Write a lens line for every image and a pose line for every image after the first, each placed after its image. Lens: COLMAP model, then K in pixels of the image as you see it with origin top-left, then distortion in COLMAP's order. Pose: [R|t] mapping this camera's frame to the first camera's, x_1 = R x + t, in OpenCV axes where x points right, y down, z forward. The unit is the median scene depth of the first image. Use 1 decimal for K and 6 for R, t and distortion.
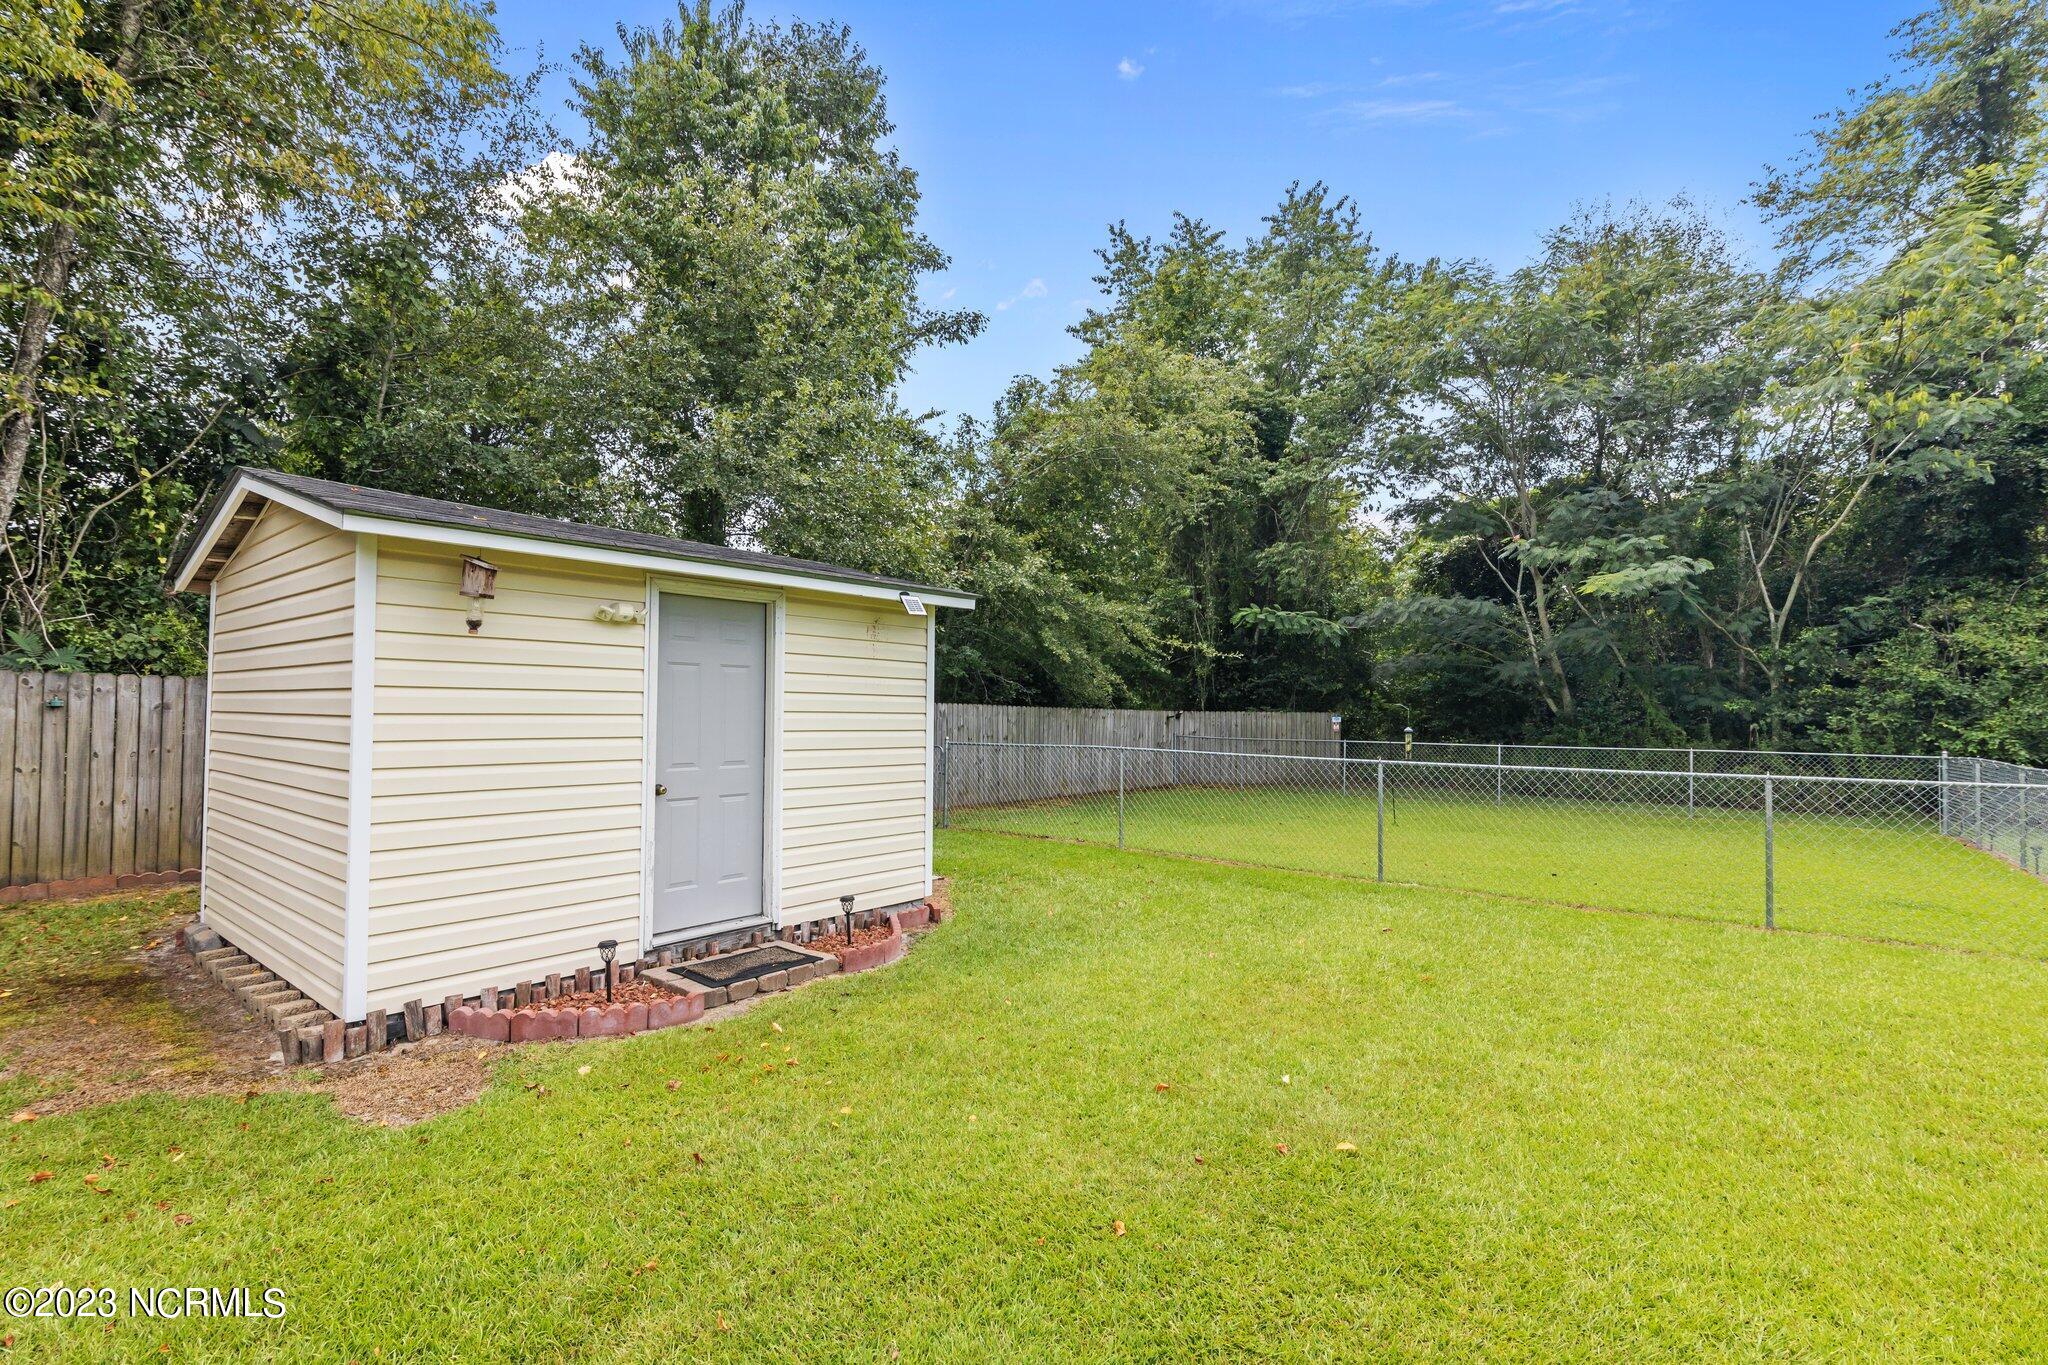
lens RADIAL K [[921.2, 0, 1023.2], [0, 921.2, 689.6], [0, 0, 1]] dist [0.001983, 0.000488]
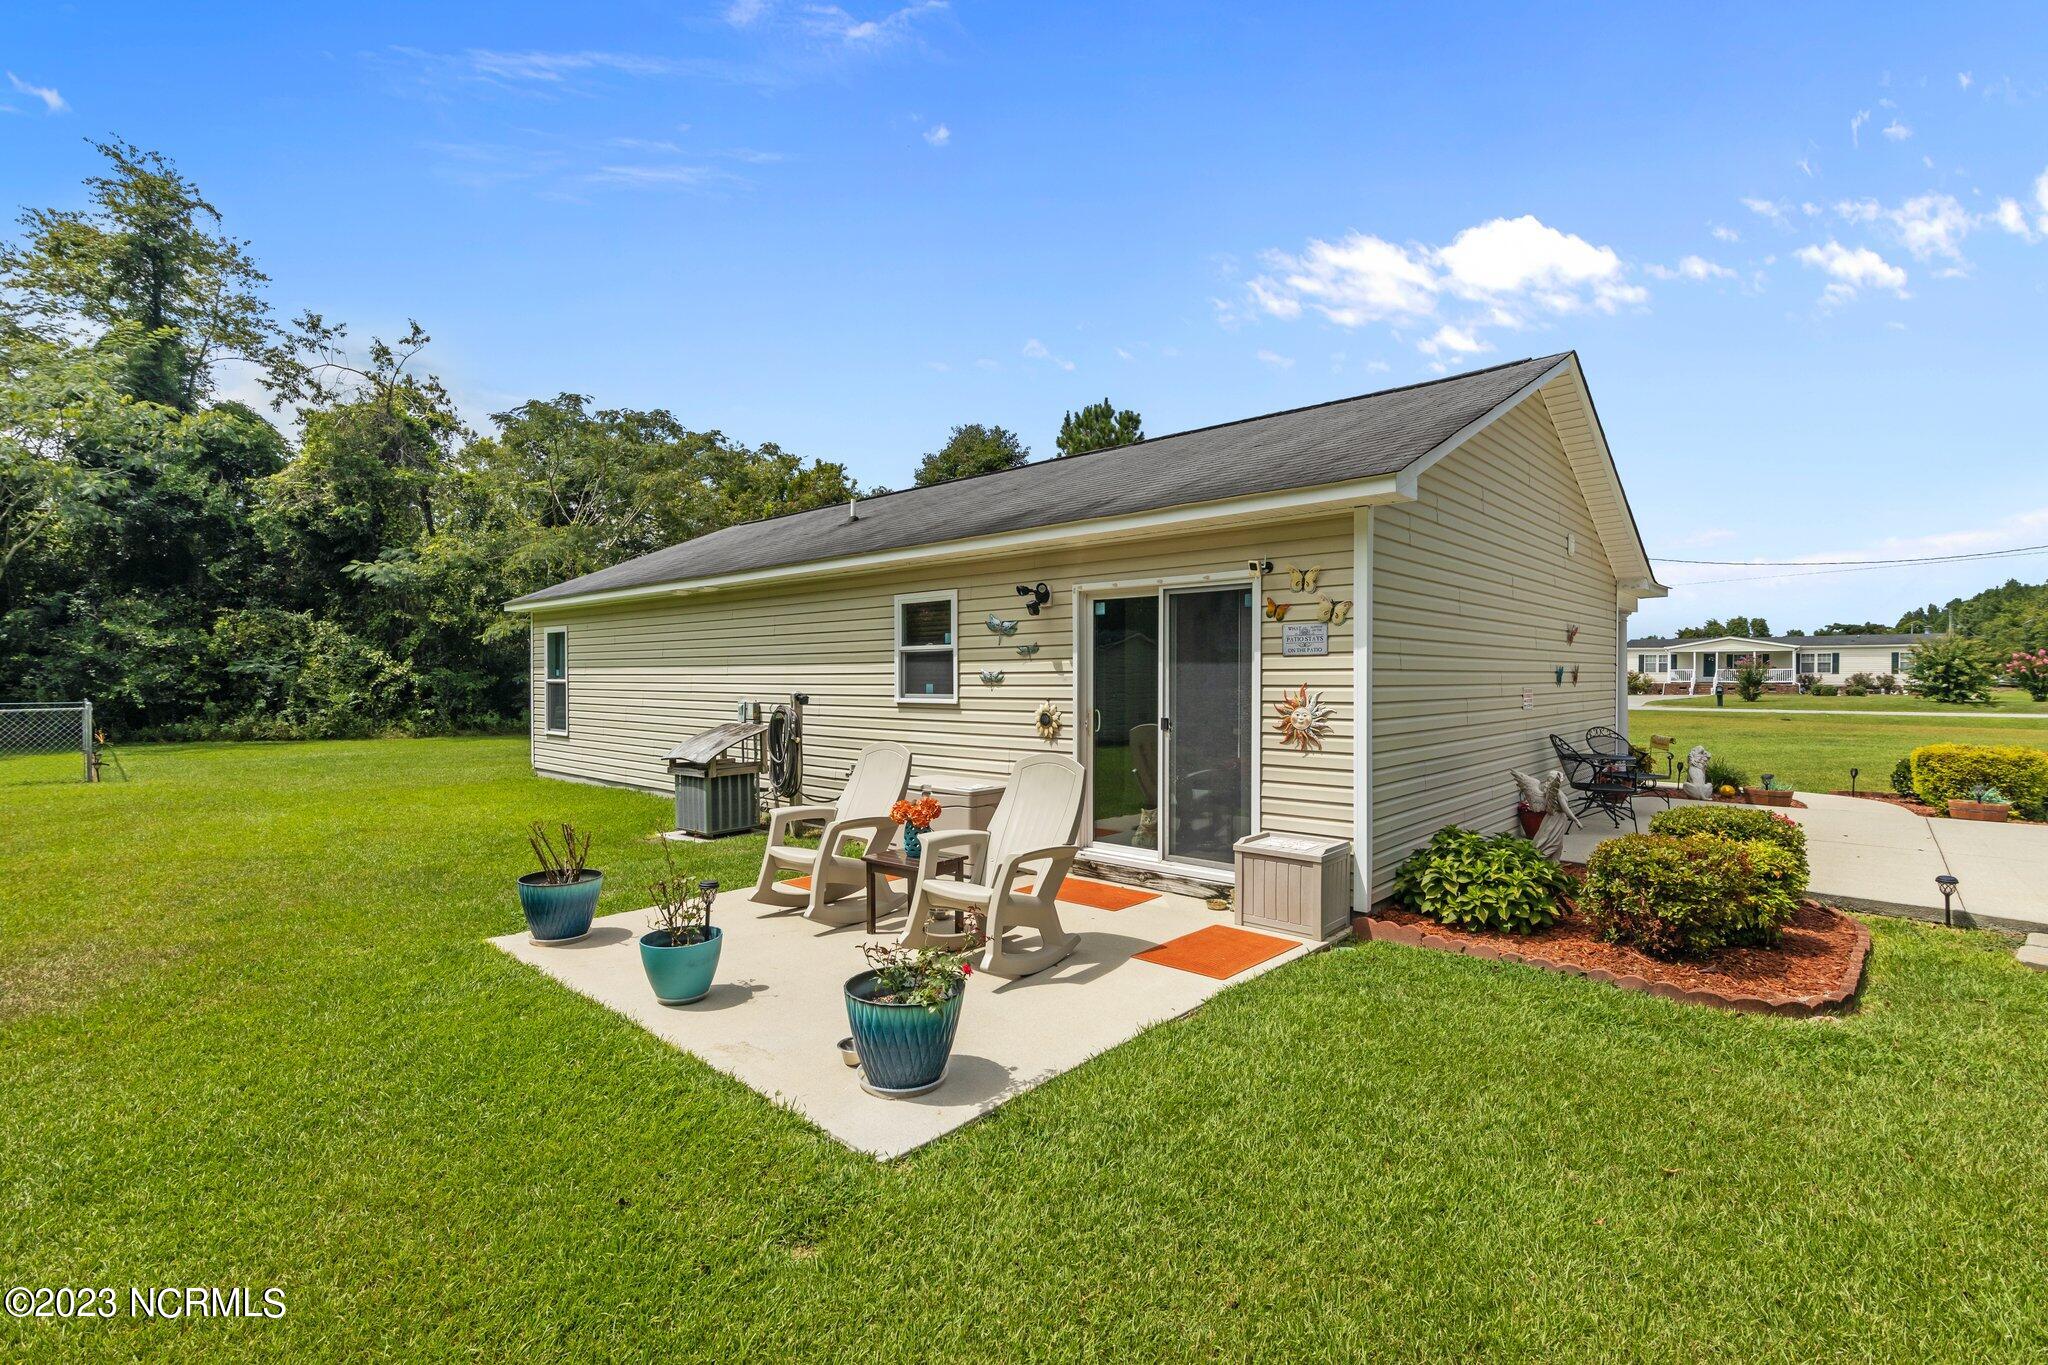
lens RADIAL K [[921.2, 0, 1038.8], [0, 921.2, 693.5], [0, 0, 1]] dist [0.001983, 0.000488]
pose [[0.068110, -0.017585, 0.997523, -0.376397], [-0.023235, 0.999546, 0.019207, -0.007511], [-0.997407, -0.024485, 0.067670, -0.574895]]
